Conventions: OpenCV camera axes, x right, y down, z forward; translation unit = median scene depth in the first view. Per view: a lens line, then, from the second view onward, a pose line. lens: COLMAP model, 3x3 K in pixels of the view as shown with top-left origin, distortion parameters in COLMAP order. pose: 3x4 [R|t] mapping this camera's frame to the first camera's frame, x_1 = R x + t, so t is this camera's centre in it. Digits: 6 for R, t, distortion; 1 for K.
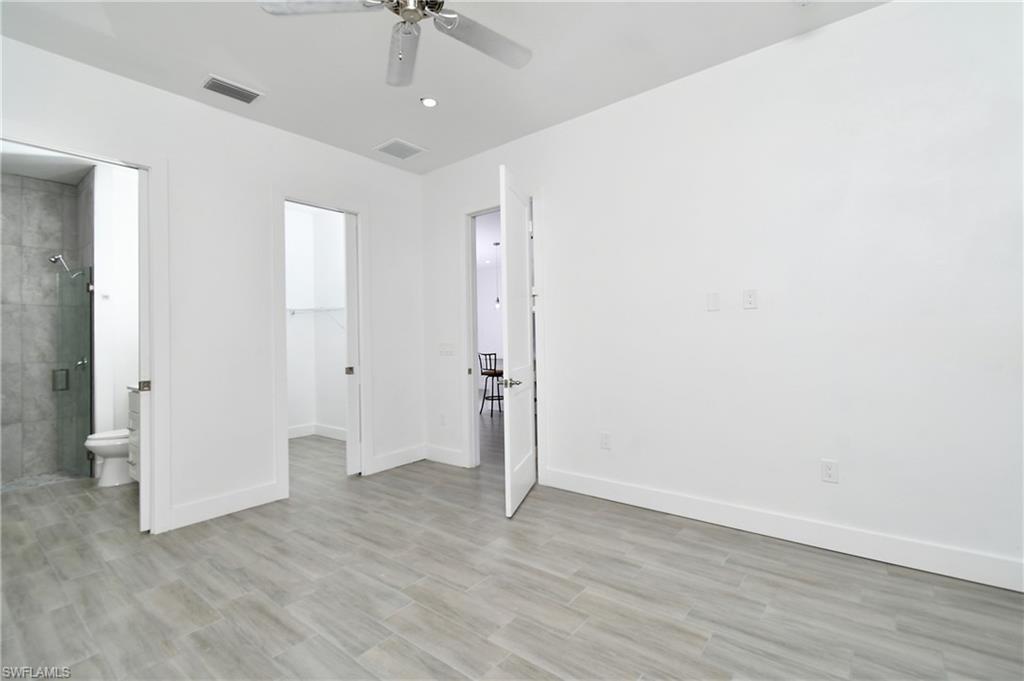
lens RADIAL K [[455.2, 0, 512.0], [0, 455.2, 340.5], [0, 0, 1]] dist [0.000966, -0.005765]
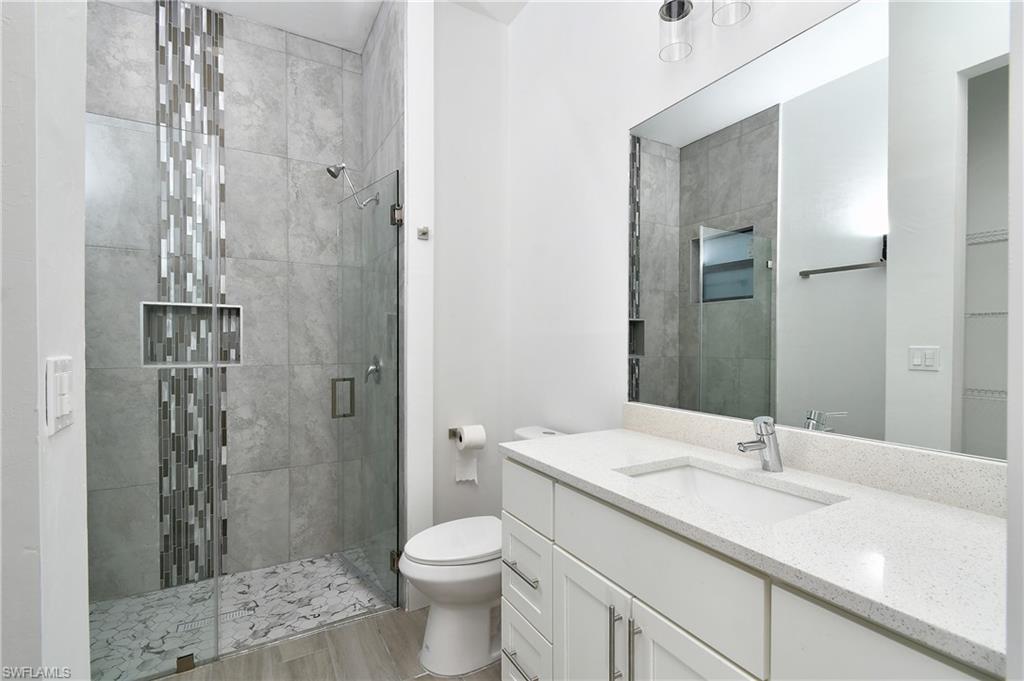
lens RADIAL K [[455.2, 0, 512.0], [0, 455.2, 340.5], [0, 0, 1]] dist [0.000966, -0.005765]
pose [[0.927587, 0.011154, -0.373442, -0.599762], [-0.005283, 0.999846, 0.016741, 0.006789], [0.373571, -0.013555, 0.927503, 0.564611]]
